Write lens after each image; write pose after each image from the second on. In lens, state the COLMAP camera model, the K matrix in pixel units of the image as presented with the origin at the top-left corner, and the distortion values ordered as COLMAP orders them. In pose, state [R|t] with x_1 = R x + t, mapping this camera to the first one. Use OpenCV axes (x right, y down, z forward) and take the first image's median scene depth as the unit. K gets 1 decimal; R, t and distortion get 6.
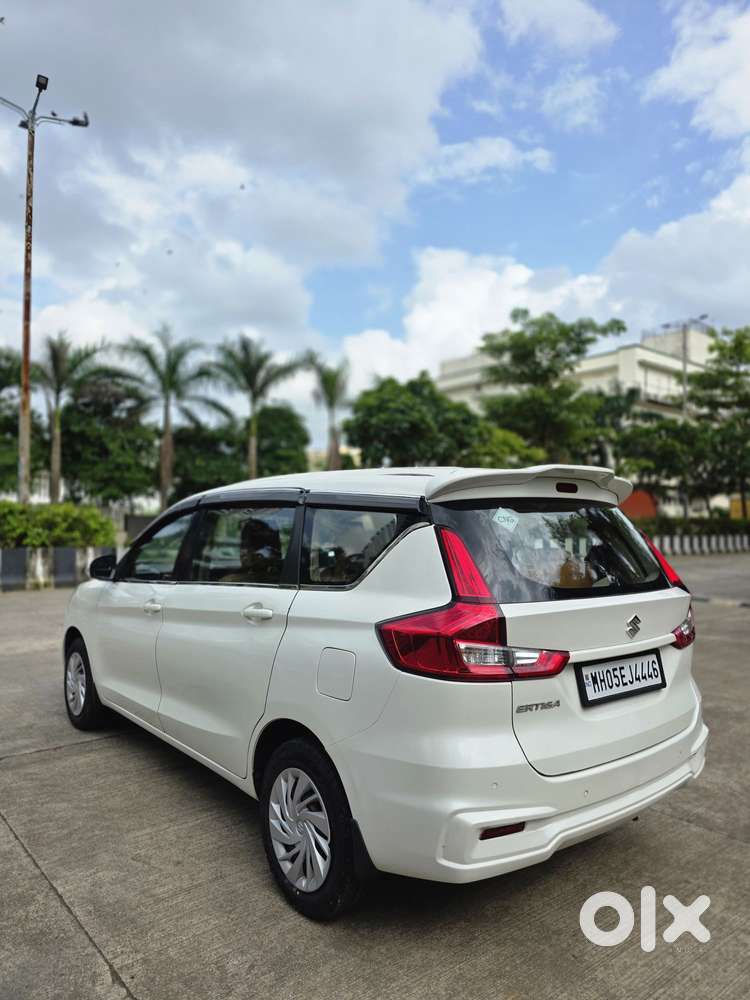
lens RADIAL K [[669.7, 0, 375.0], [0, 669.7, 500.0], [0, 0, 1]] dist [0.051687, -0.057873]
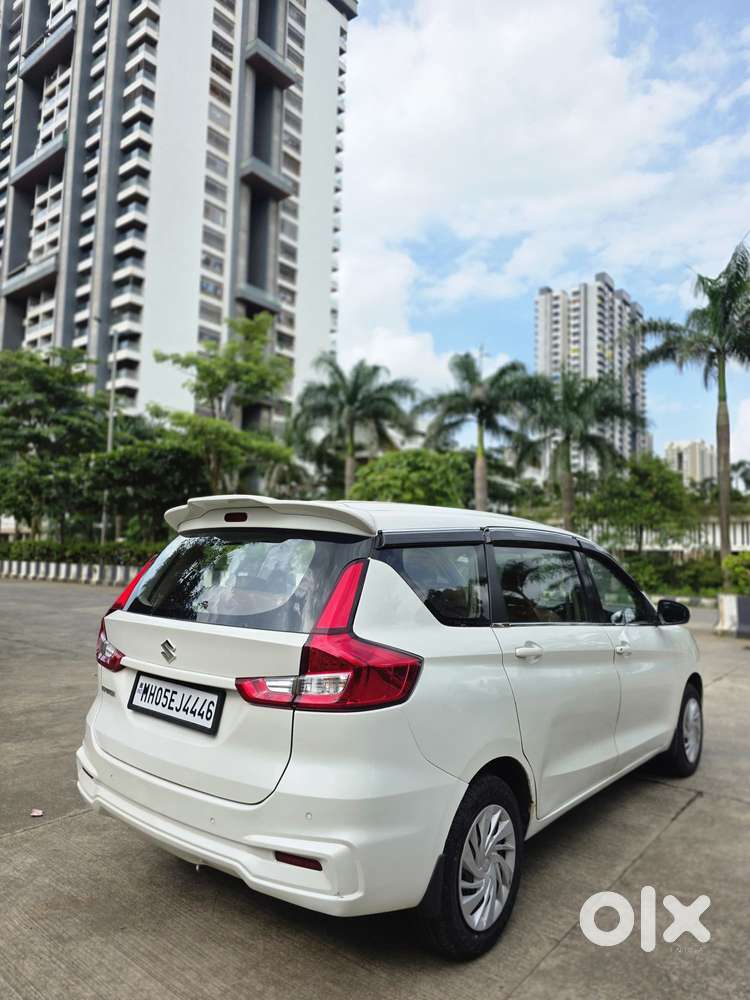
lens RADIAL K [[669.7, 0, 375.0], [0, 669.7, 500.0], [0, 0, 1]] dist [0.051687, -0.057873]
pose [[0.191445, -0.090126, -0.977357, 1.360463], [0.013959, 0.995925, -0.089103, 0.053296], [0.981404, 0.003415, 0.191923, 1.041084]]
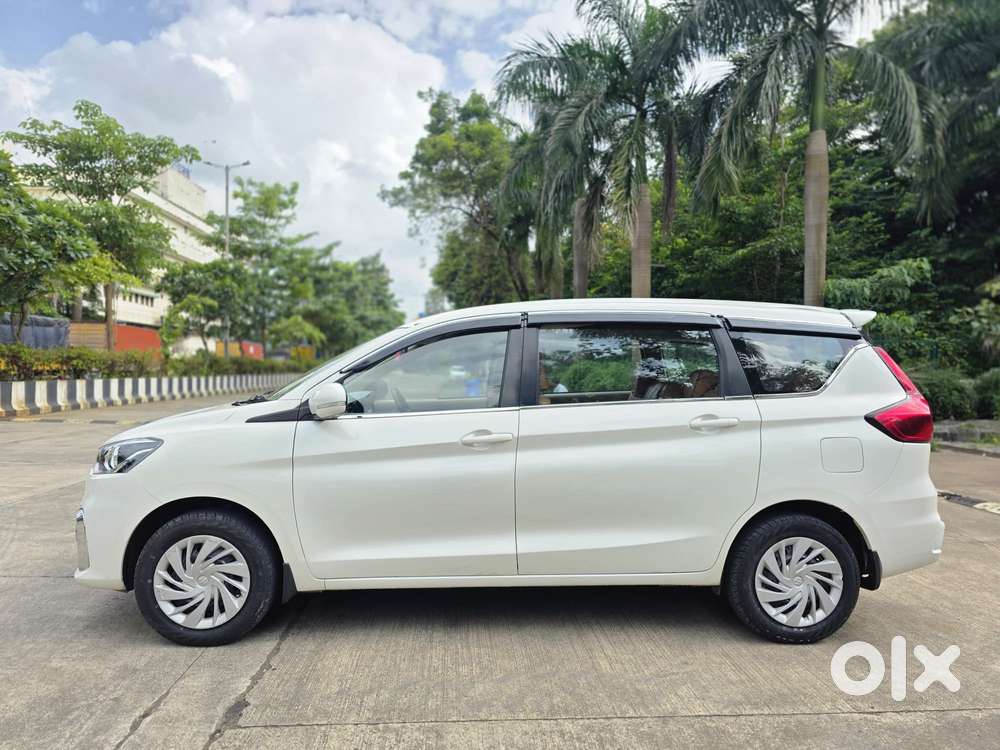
lens RADIAL K [[673.9, 0, 500.0], [0, 673.9, 375.0], [0, 0, 1]] dist [0.059004, -0.059314]
pose [[0.596337, -0.004104, 0.802723, -1.459441], [-0.033873, 0.998968, 0.030272, 0.073993], [-0.802019, -0.045243, 0.595583, 0.691002]]
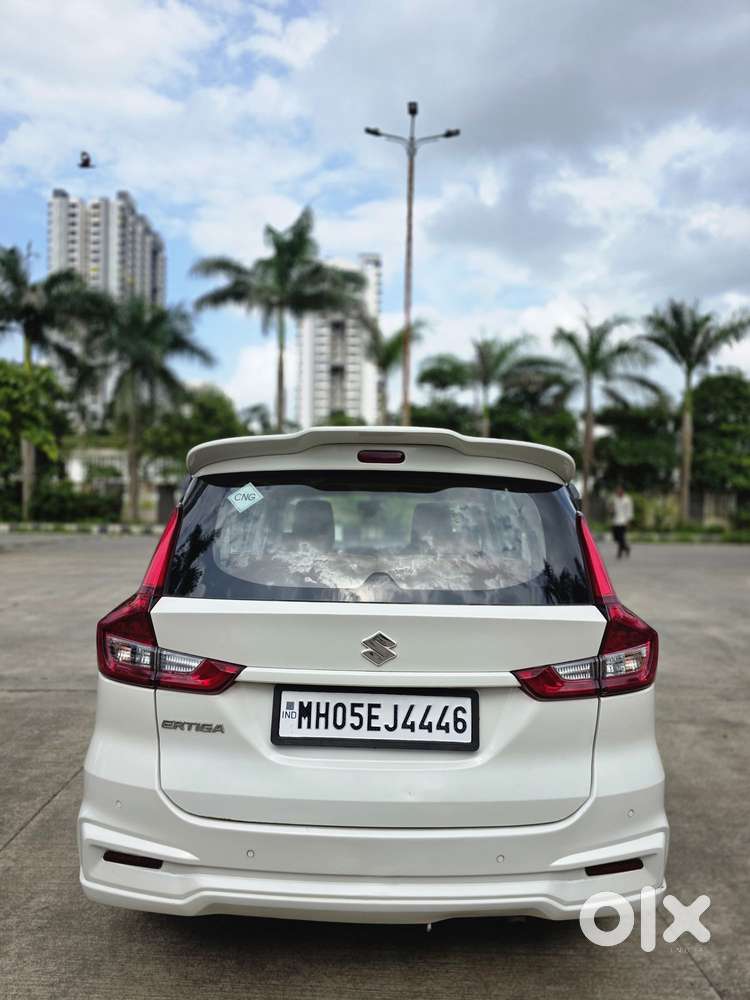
lens RADIAL K [[673.9, 0, 391.1], [0, 673.9, 493.3], [0, 0, 1]] dist [0.059004, -0.059314]
pose [[0.773110, -0.004409, -0.634256, 0.791082], [0.012046, 0.999898, 0.007734, 0.017751], [0.634157, -0.013619, 0.773084, 0.434416]]
